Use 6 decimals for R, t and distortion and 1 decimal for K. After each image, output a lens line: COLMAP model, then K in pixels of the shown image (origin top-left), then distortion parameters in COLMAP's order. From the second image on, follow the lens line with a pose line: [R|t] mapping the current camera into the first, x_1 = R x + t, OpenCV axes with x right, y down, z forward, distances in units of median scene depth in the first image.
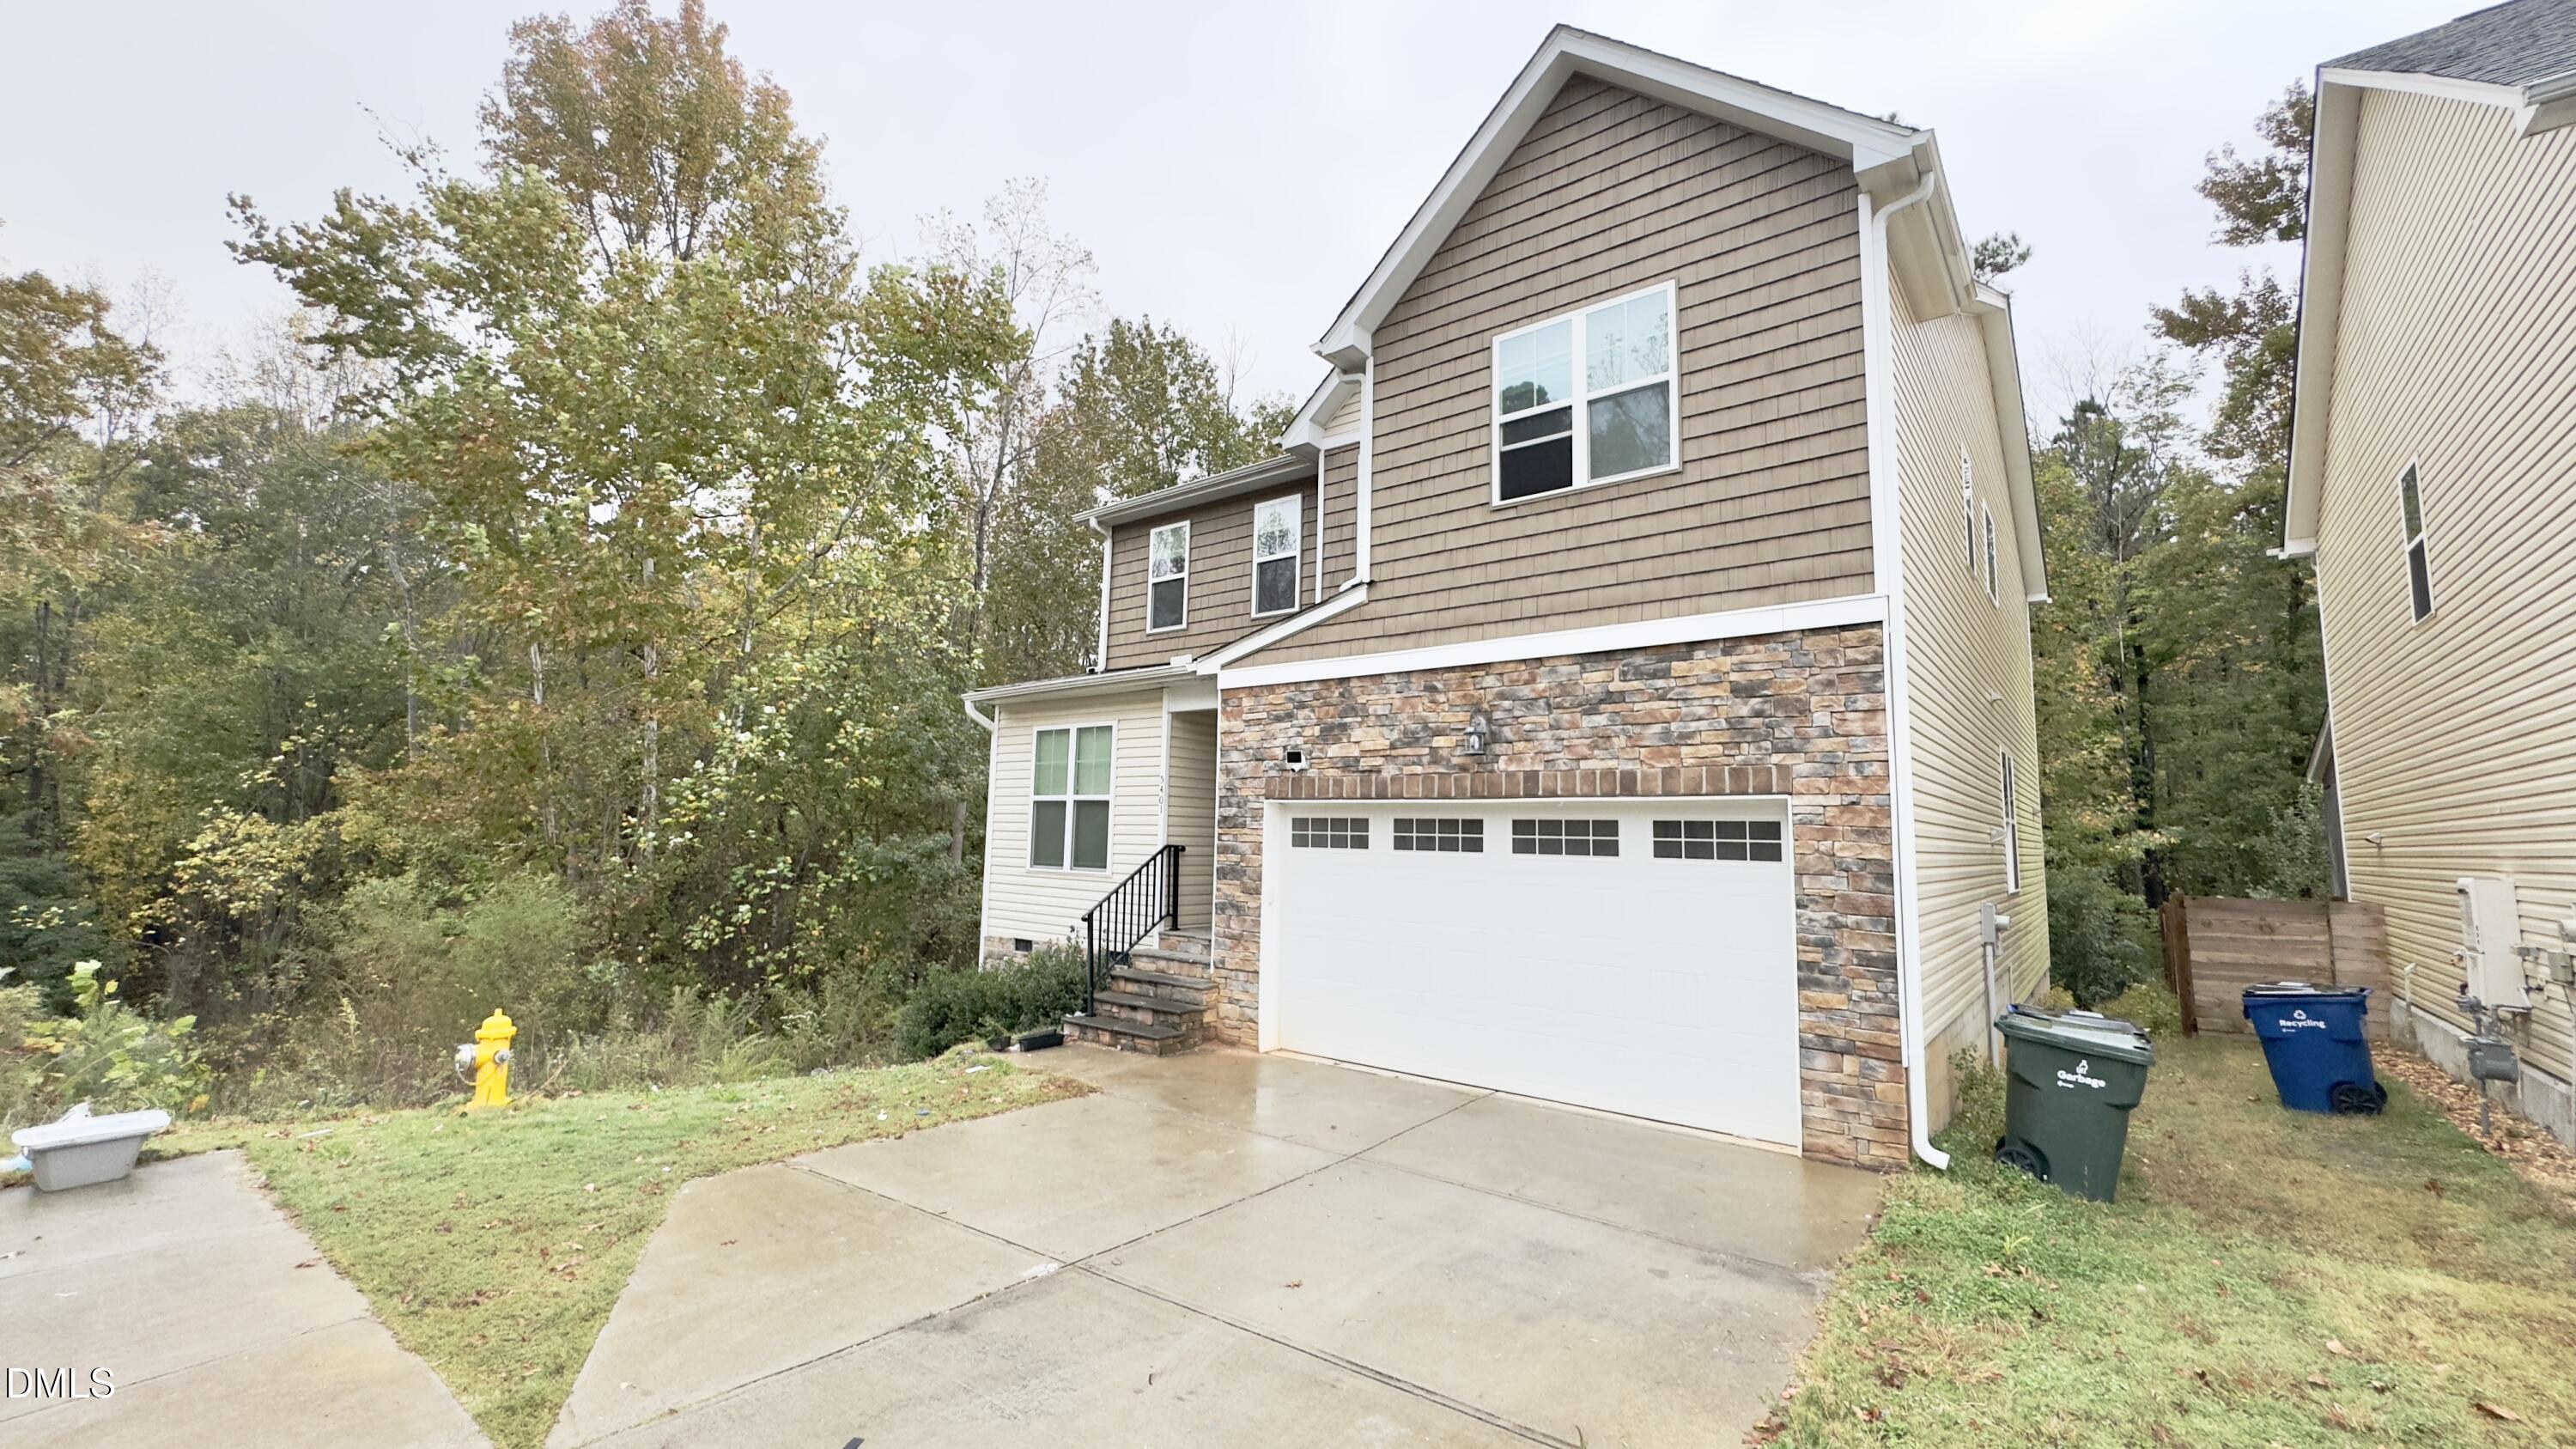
lens RADIAL K [[1032.0, 0, 1285.9], [0, 1032.0, 722.3], [0, 0, 1]] dist [-0.004280, 0.000671]
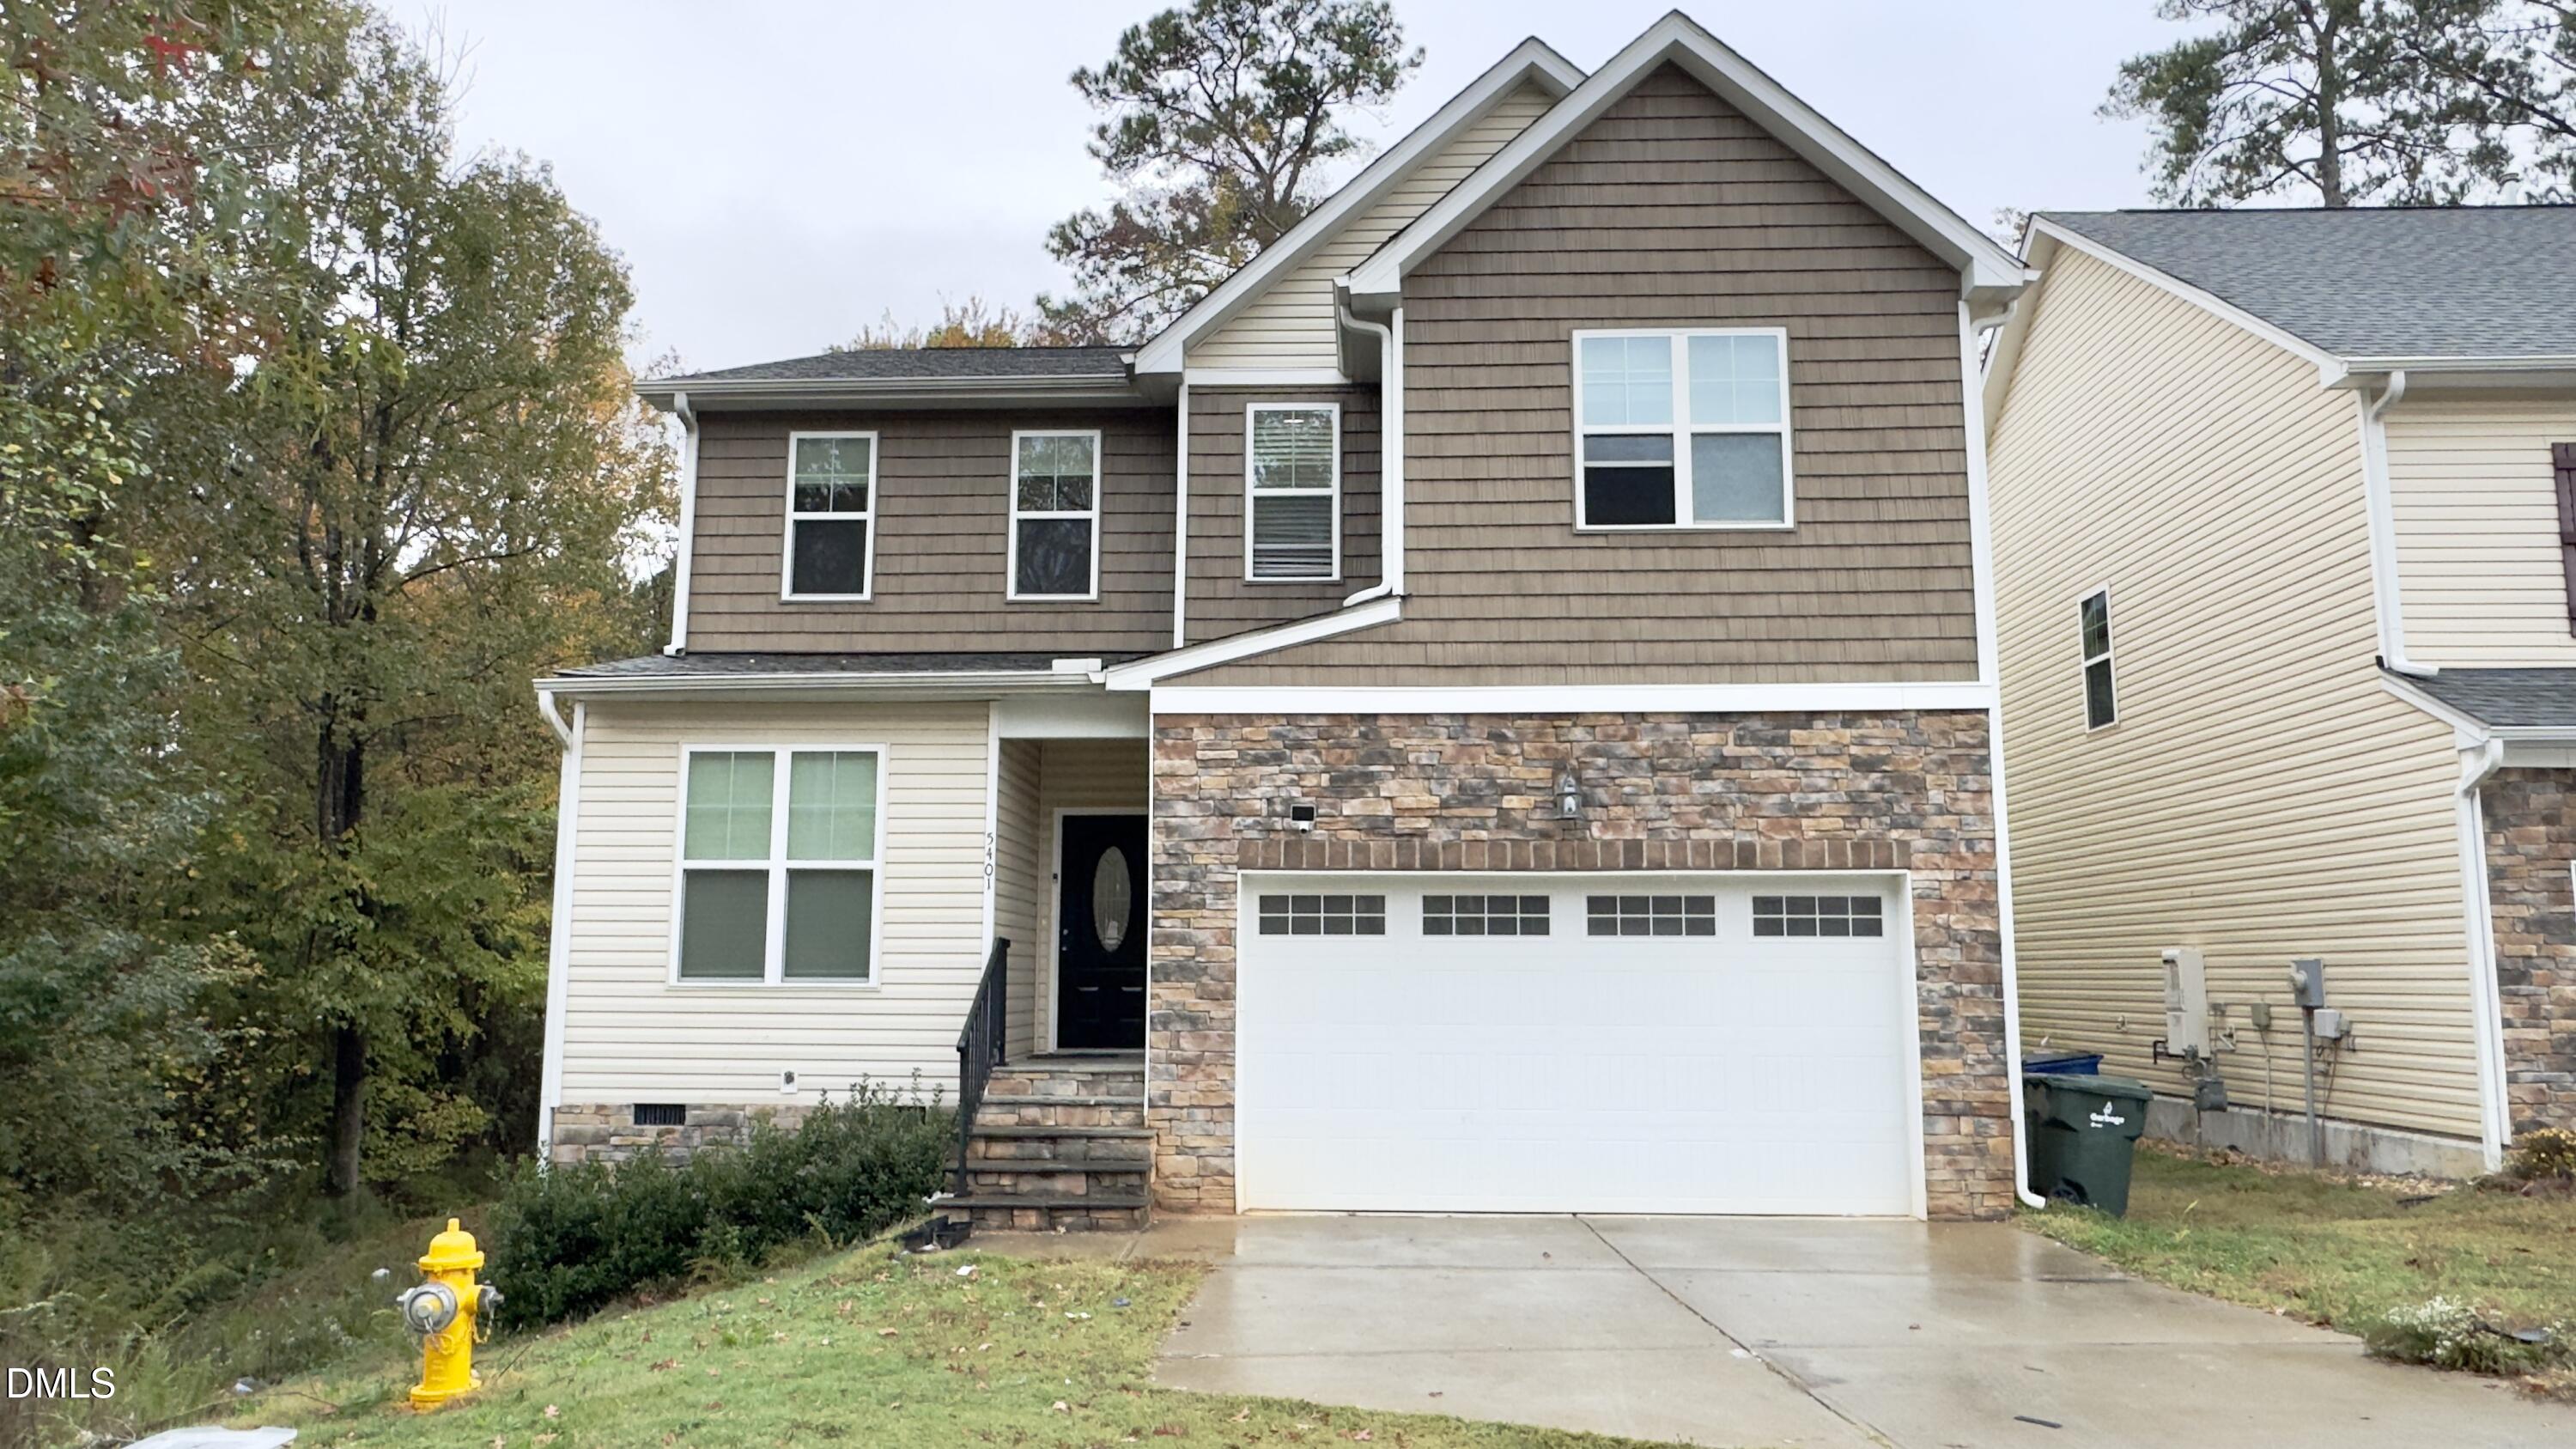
lens RADIAL K [[1749.1, 0, 1289.6], [0, 1749.1, 722.5], [0, 0, 1]] dist [-0.003091, -0.004697]
pose [[0.802389, 0.065725, 0.593171, -0.870541], [-0.052087, 0.997837, -0.040105, 0.021776], [-0.594523, 0.001283, 0.804077, -0.024630]]
